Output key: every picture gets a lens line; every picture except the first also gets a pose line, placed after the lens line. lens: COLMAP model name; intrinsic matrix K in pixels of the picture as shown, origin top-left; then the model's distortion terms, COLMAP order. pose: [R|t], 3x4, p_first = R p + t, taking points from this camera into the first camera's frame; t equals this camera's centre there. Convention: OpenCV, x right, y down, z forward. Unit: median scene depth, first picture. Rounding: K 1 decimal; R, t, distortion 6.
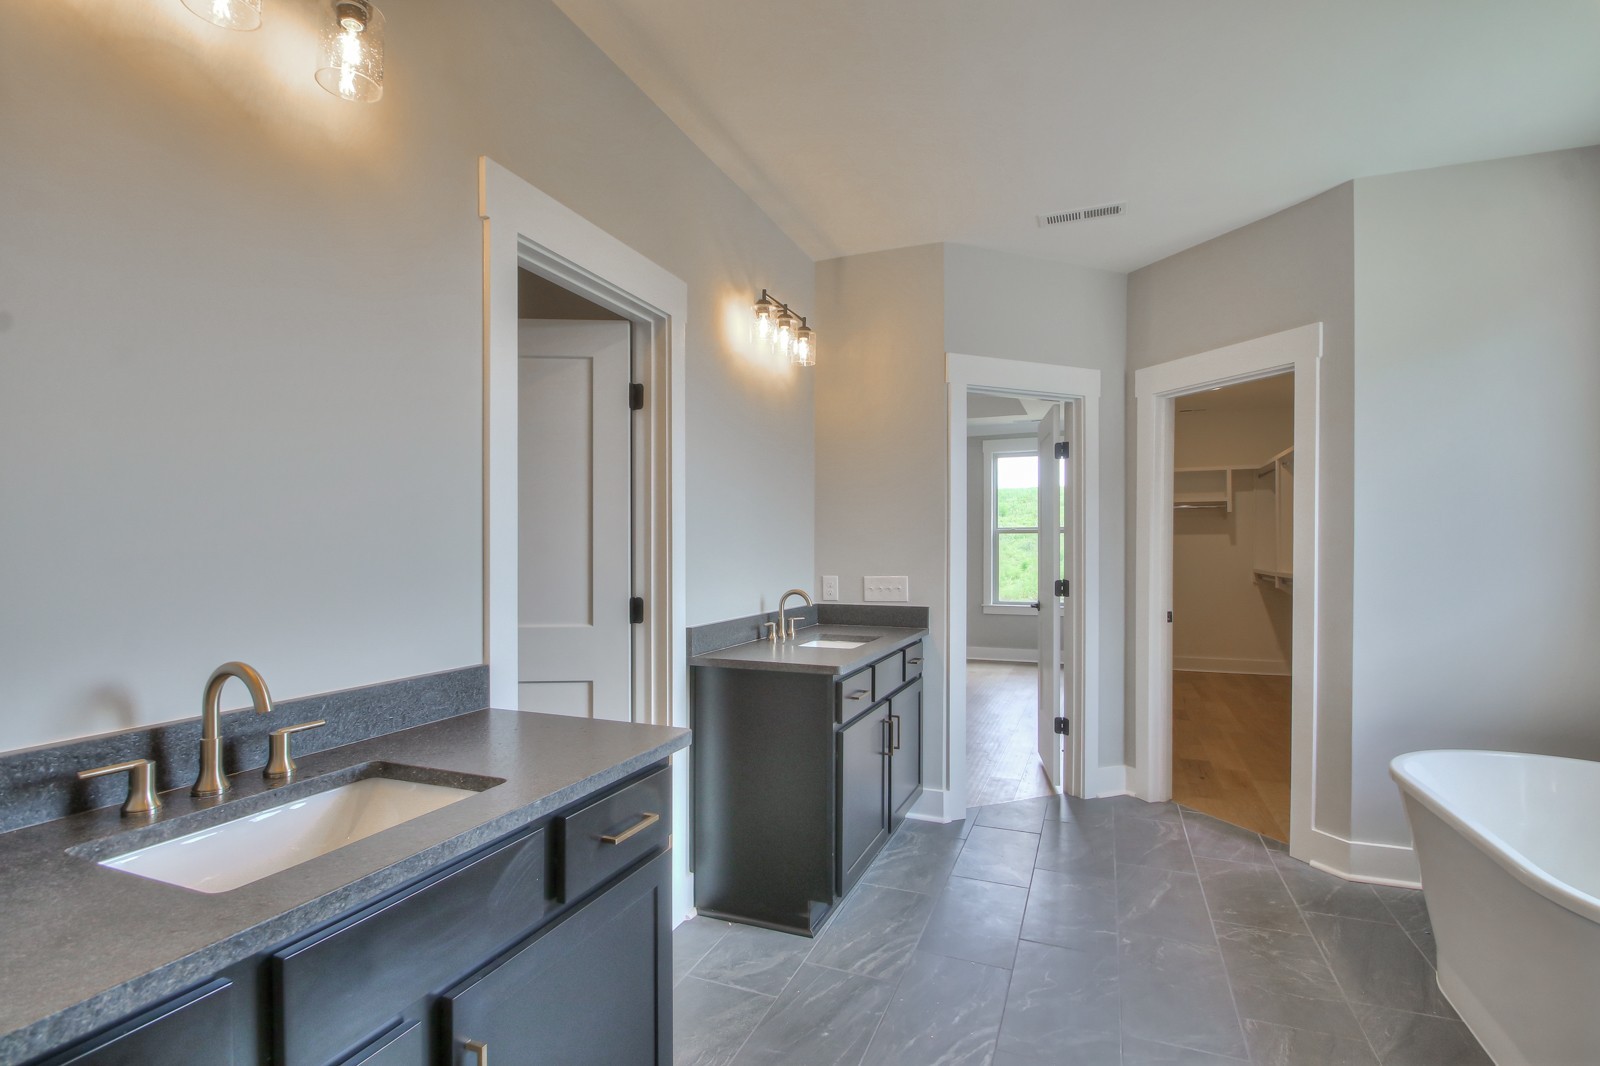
lens RADIAL K [[767.5, 0, 804.9], [0, 767.5, 543.1], [0, 0, 1]] dist [-0.015505, -0.000855]
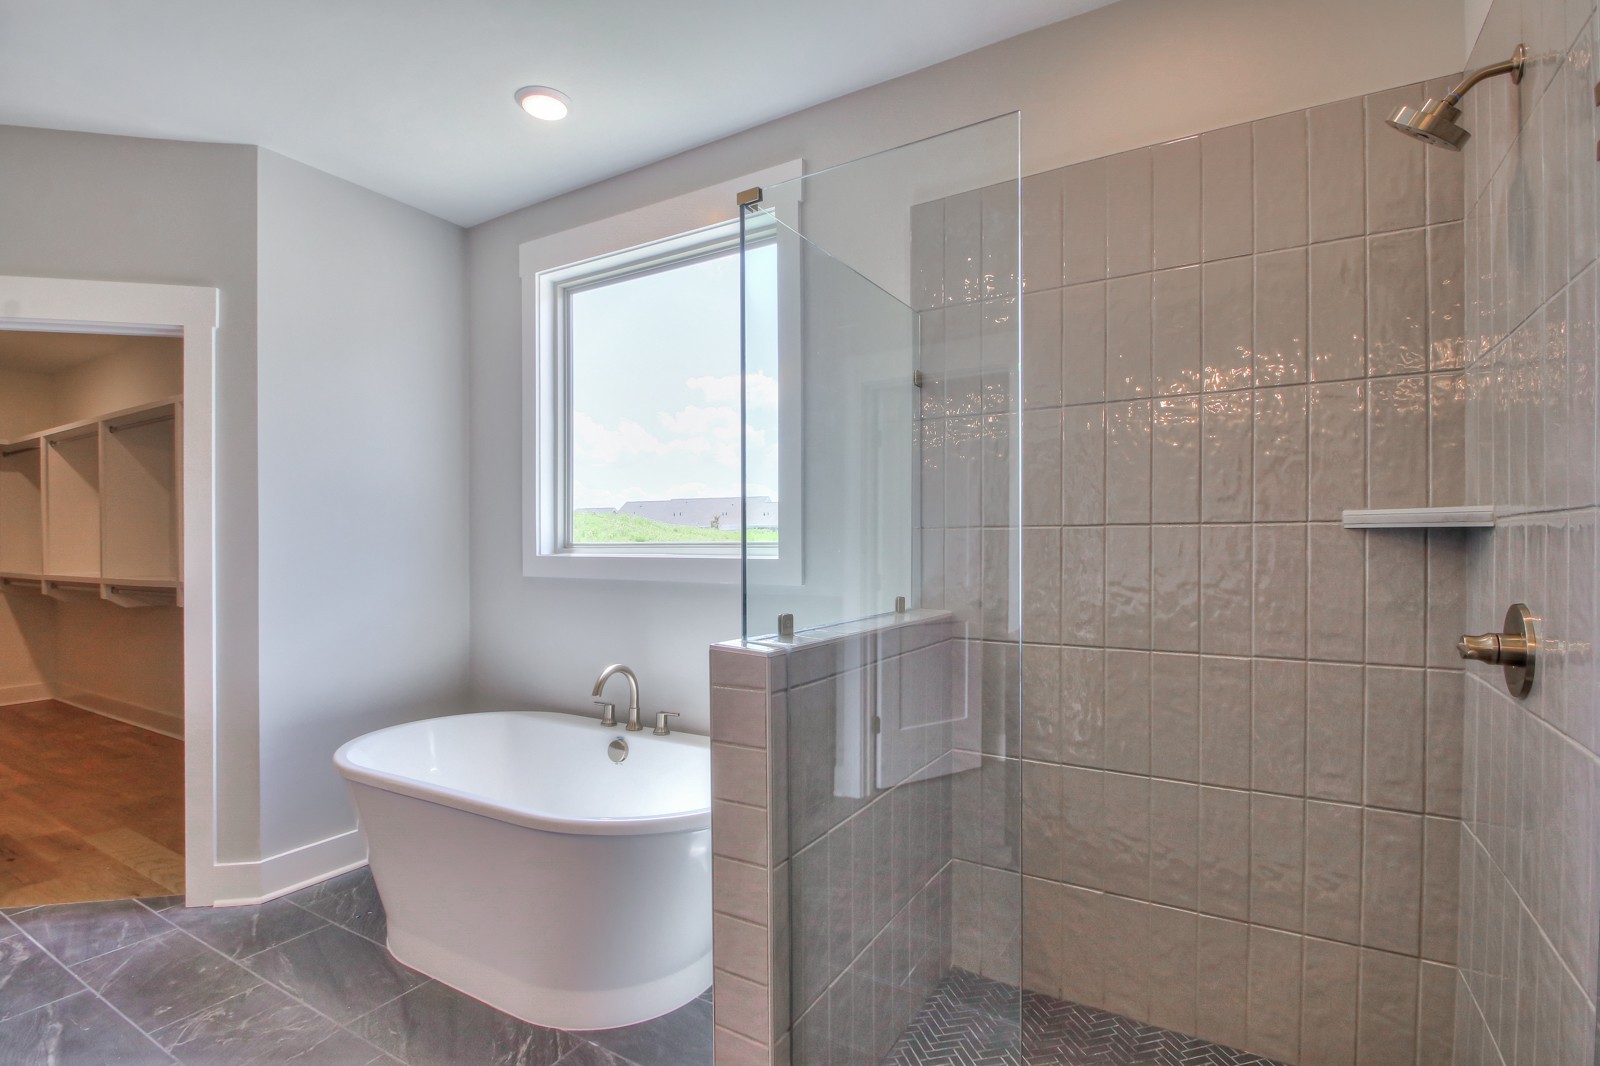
lens RADIAL K [[767.5, 0, 790.3], [0, 767.5, 539.8], [0, 0, 1]] dist [-0.015505, -0.000855]
pose [[0.185650, -0.003341, 0.982610, -0.068557], [0.002399, 0.999993, 0.002947, 0.000447], [-0.982613, 0.001810, 0.185657, 0.188187]]
